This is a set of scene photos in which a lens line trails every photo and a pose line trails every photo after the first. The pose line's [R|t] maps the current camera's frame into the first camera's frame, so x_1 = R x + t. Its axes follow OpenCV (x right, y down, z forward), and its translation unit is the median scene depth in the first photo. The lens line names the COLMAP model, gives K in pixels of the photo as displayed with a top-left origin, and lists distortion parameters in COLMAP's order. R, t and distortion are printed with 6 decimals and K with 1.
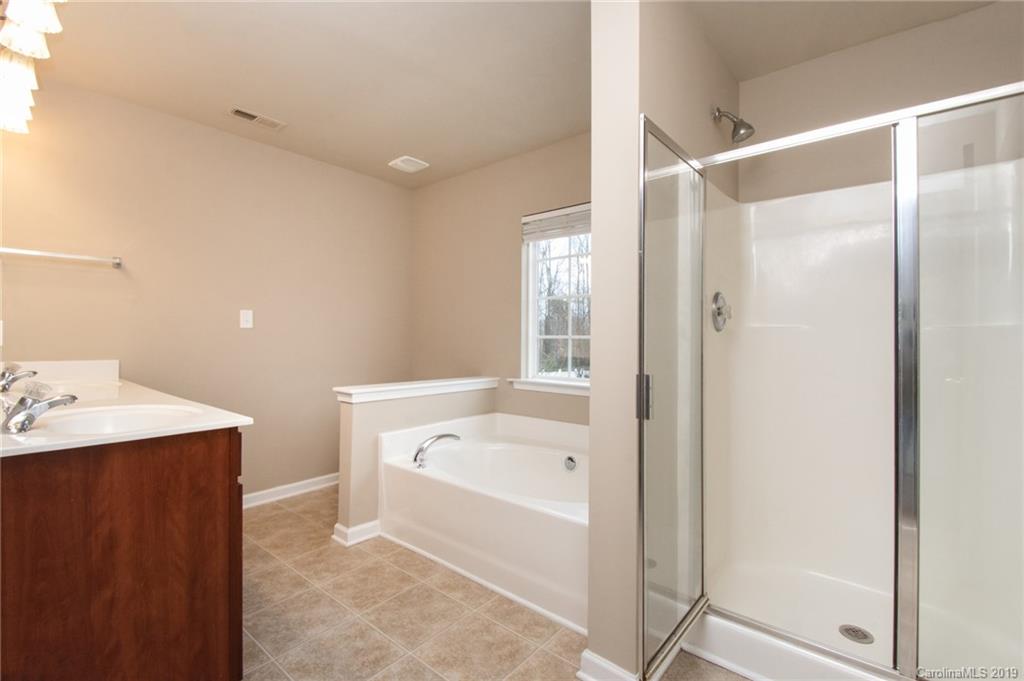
lens RADIAL K [[457.5, 0, 511.1], [0, 457.5, 337.8], [0, 0, 1]] dist [-0.016273, -0.001363]
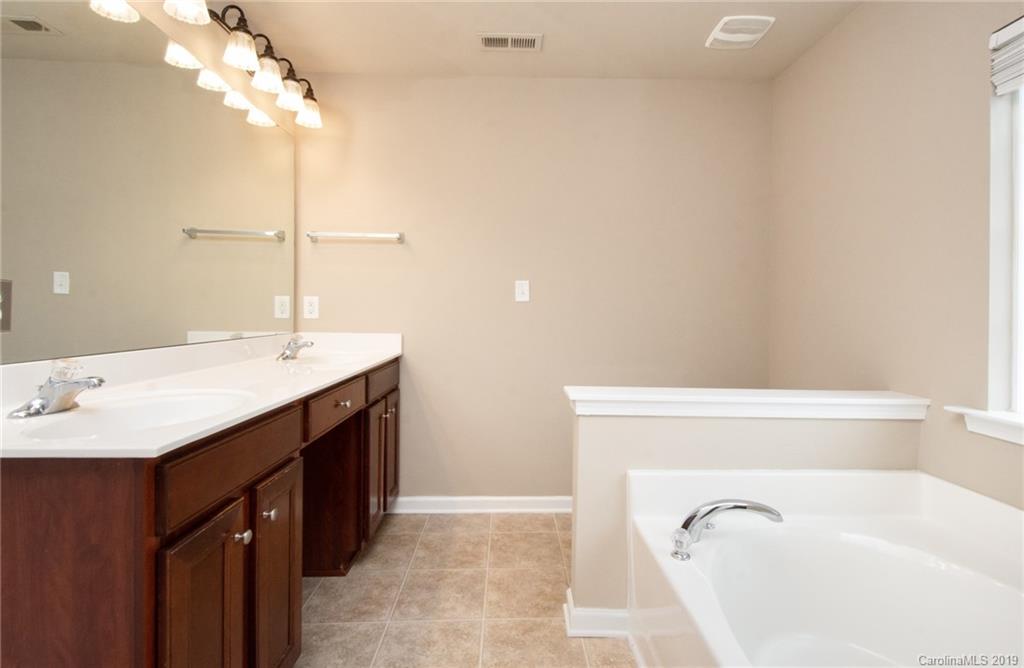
lens RADIAL K [[475.9, 0, 509.4], [0, 475.9, 314.2], [0, 0, 1]] dist [-0.001876, -0.003066]
pose [[0.644839, 0.007938, -0.764277, 0.092971], [-0.008572, 0.999958, 0.003153, -0.000279], [0.764271, 0.004519, 0.644880, 0.468360]]
